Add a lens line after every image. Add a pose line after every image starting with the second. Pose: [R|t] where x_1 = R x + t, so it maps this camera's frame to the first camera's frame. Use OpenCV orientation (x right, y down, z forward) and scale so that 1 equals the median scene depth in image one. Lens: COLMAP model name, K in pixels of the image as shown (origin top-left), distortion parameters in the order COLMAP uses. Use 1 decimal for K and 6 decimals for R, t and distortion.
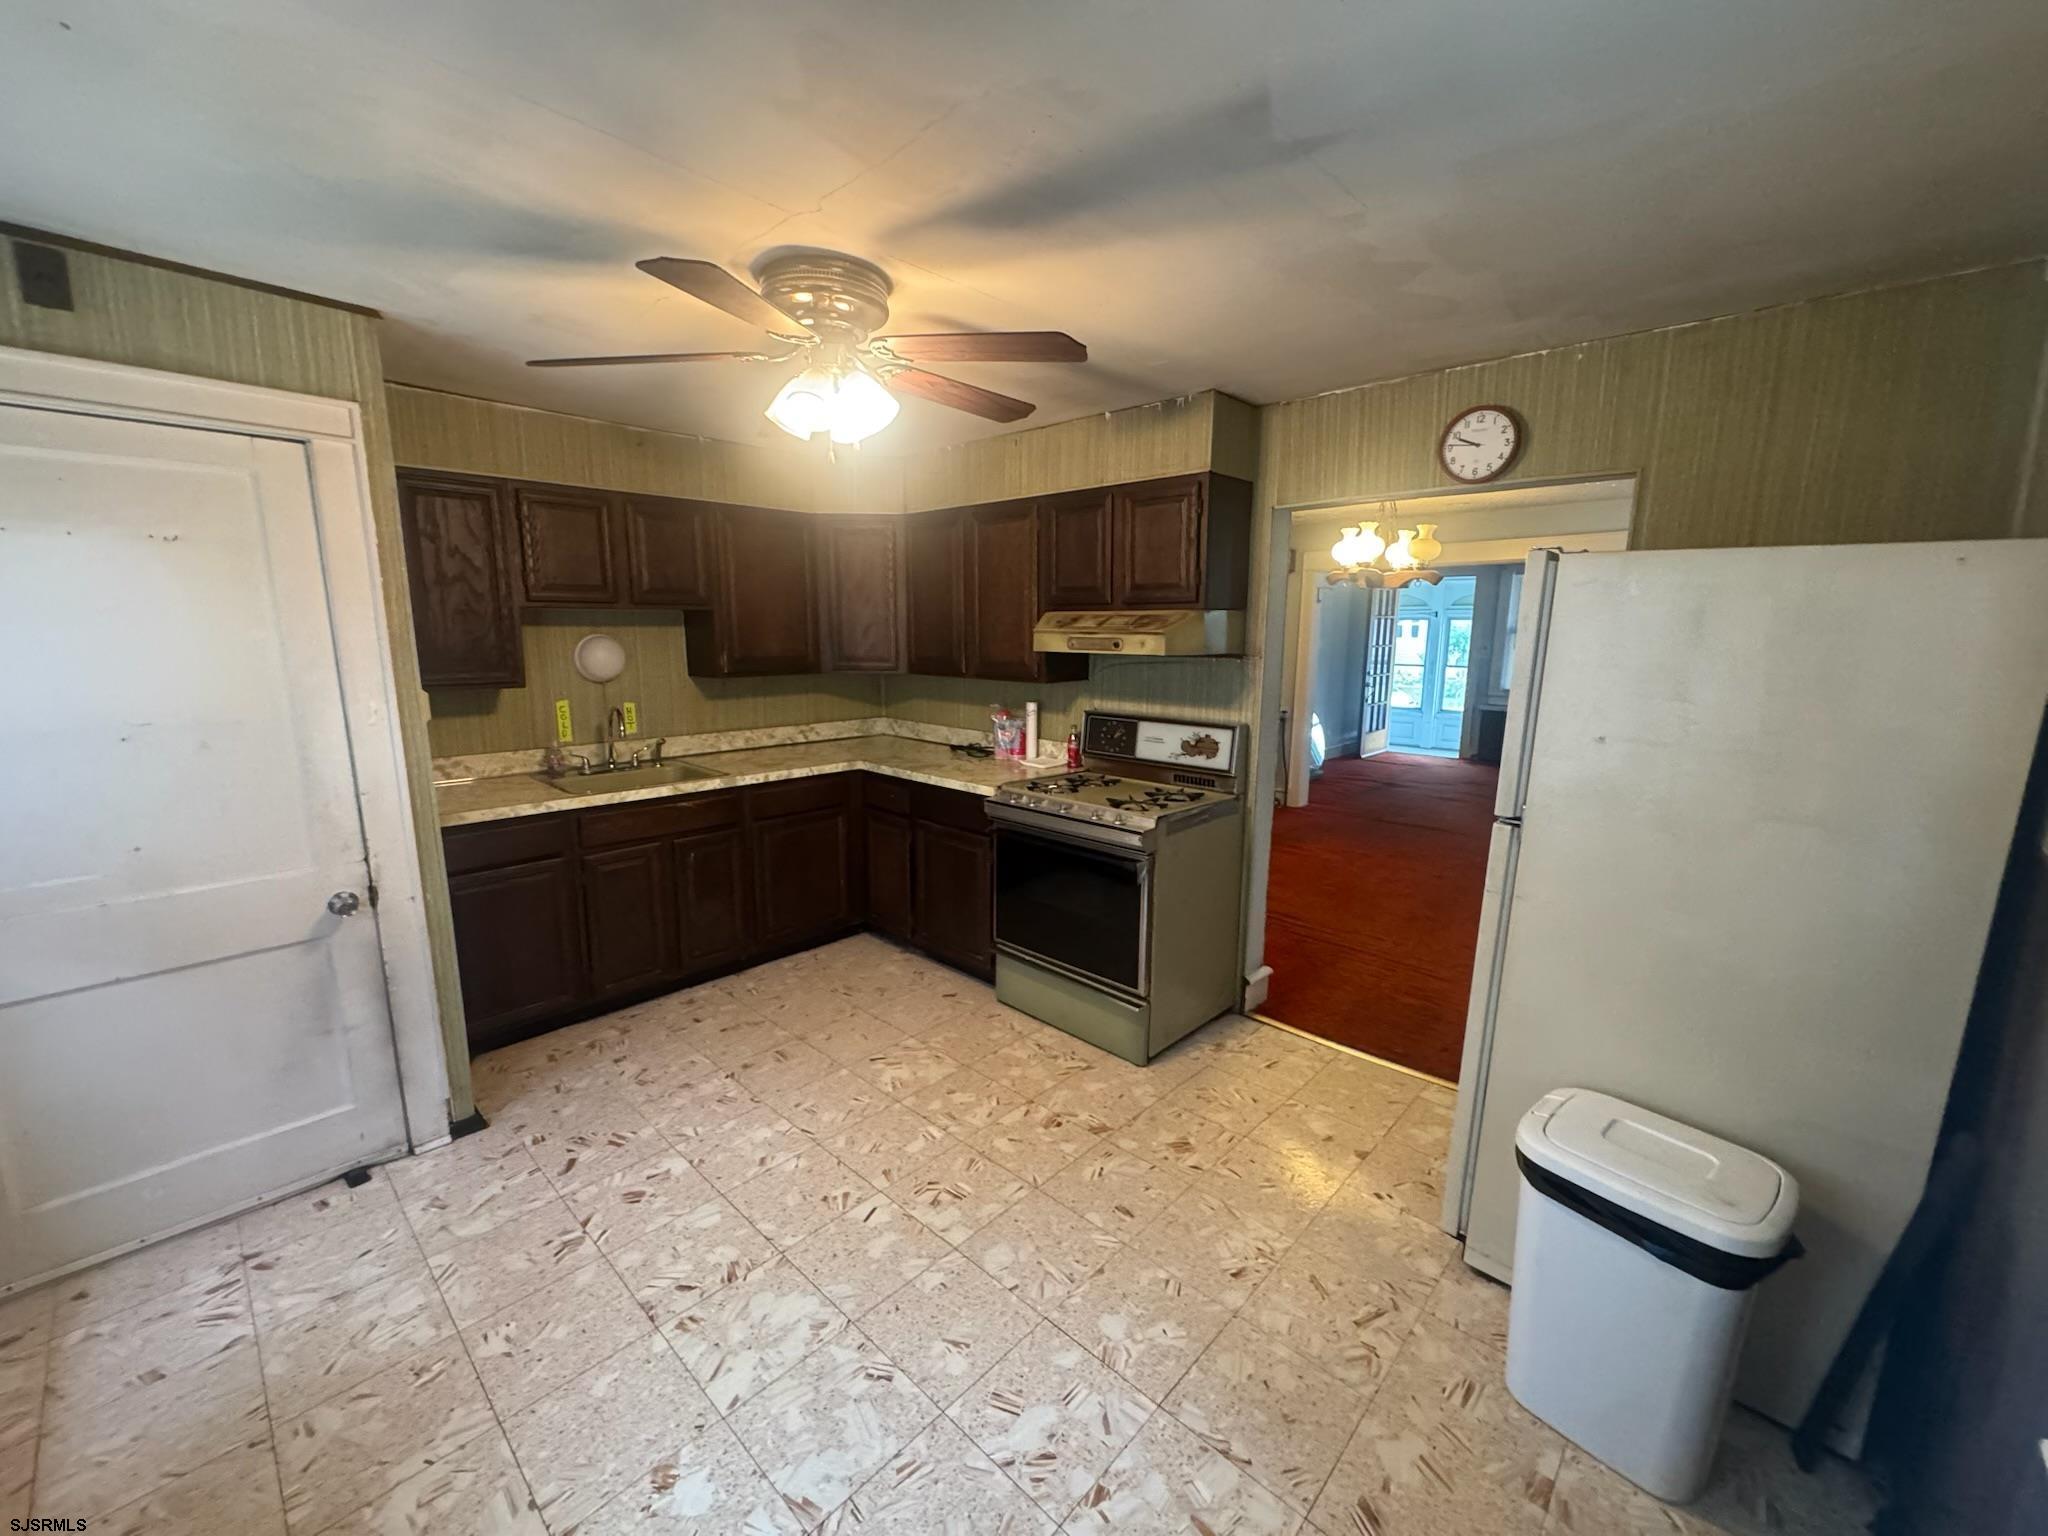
lens RADIAL K [[815.4, 0, 1025.5], [0, 815.4, 767.2], [0, 0, 1]] dist [-0.002333, -0.000170]
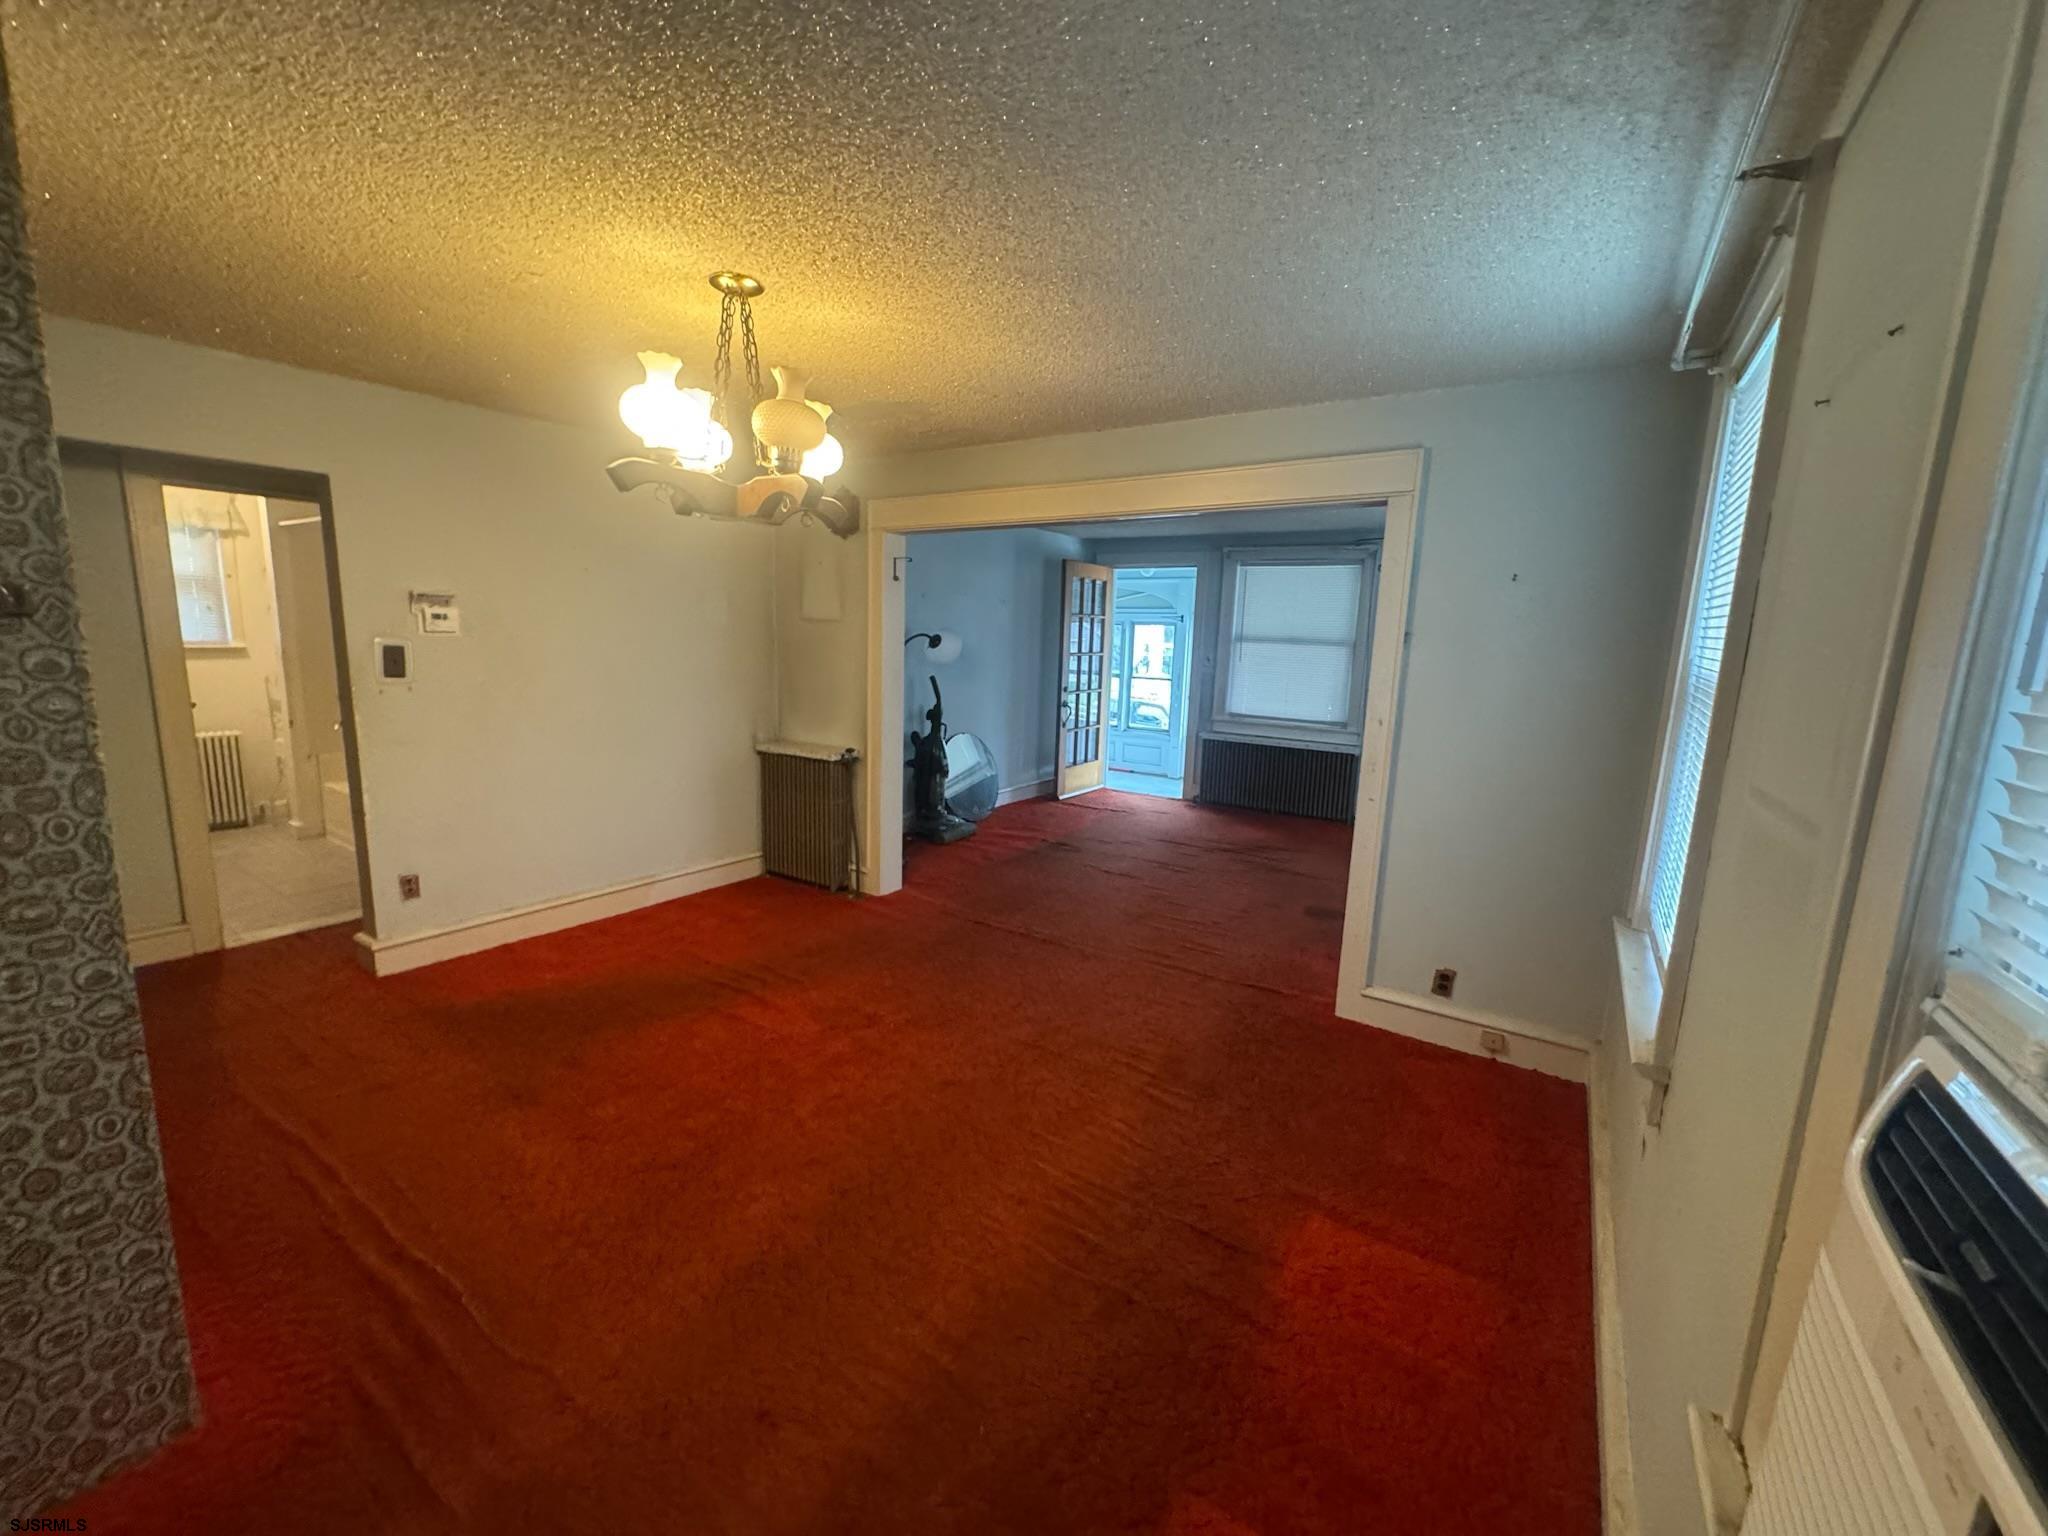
lens RADIAL K [[815.4, 0, 1025.5], [0, 815.4, 767.2], [0, 0, 1]] dist [-0.002333, -0.000170]
pose [[0.986111, 0.001101, 0.166083, 0.763884], [-0.000055, 0.999980, -0.006303, -0.111064], [-0.166086, 0.006207, 0.986092, 0.761650]]
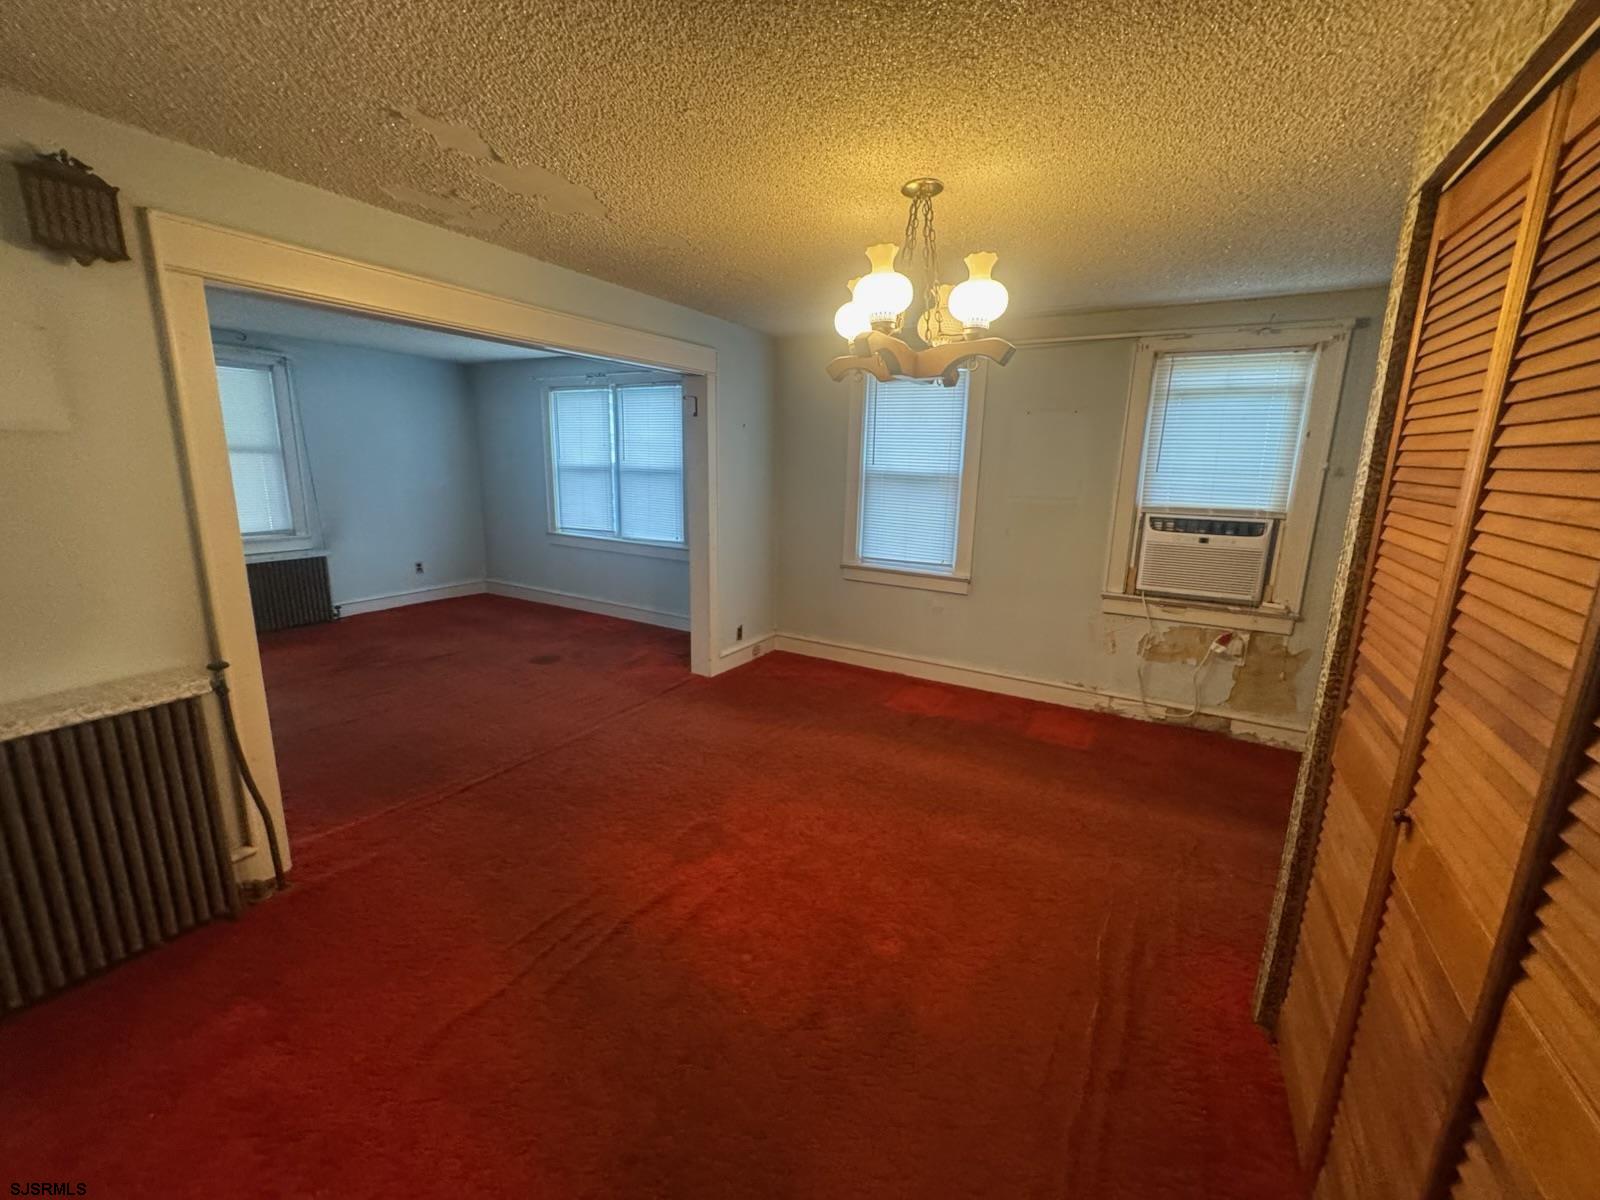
lens RADIAL K [[637.1, 0, 801.2], [0, 637.1, 599.4], [0, 0, 1]] dist [-0.002333, -0.000170]
pose [[-0.226220, -0.212133, 0.950697, -0.021953], [0.142935, 0.958204, 0.247819, -0.287152], [-0.963532, 0.191950, -0.186444, 1.757318]]
